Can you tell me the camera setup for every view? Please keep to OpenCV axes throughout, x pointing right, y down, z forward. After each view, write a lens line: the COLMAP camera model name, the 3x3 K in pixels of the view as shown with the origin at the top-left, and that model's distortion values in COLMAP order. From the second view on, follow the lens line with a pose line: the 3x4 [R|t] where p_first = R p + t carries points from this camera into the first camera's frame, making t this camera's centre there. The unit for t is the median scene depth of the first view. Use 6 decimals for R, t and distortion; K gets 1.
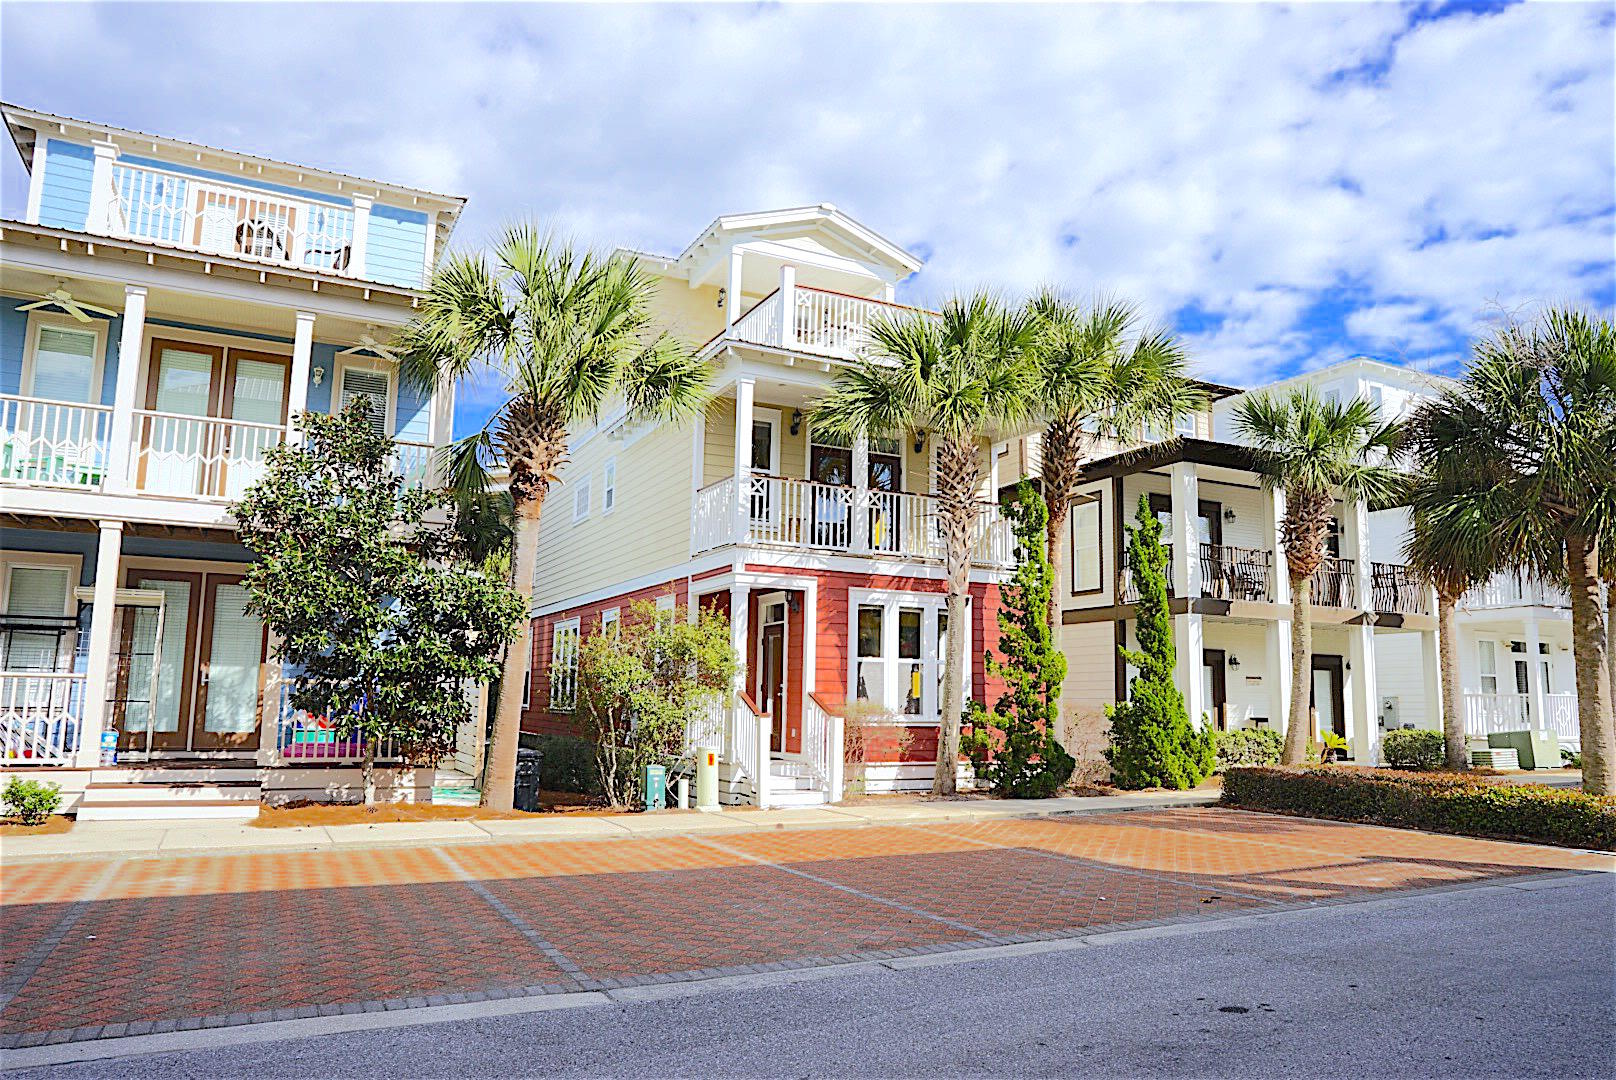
lens RADIAL K [[1099.8, 0, 815.8], [0, 1099.8, 551.6], [0, 0, 1]] dist [-0.064141, 0.059430]
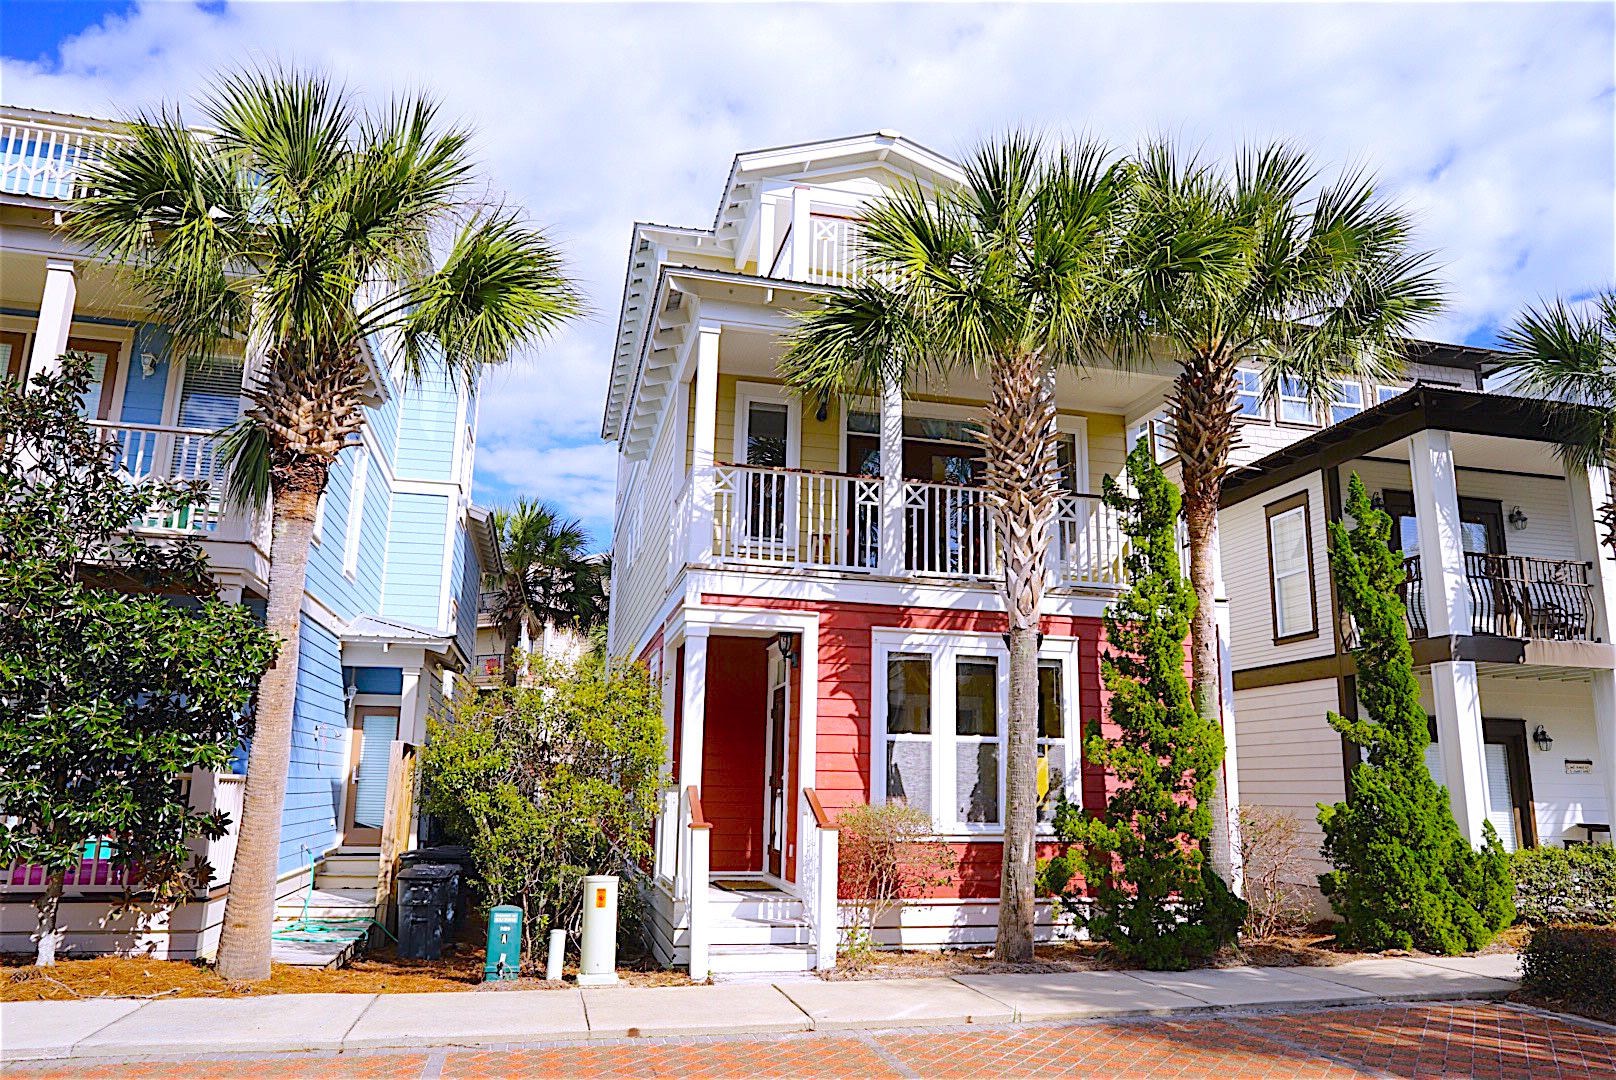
lens RADIAL K [[1099.8, 0, 815.8], [0, 1099.8, 551.6], [0, 0, 1]] dist [-0.064141, 0.059430]
pose [[0.973372, -0.047137, -0.224334, 0.144990], [0.029415, 0.996223, -0.081696, 0.039673], [0.227338, 0.072922, 0.971082, 0.345040]]
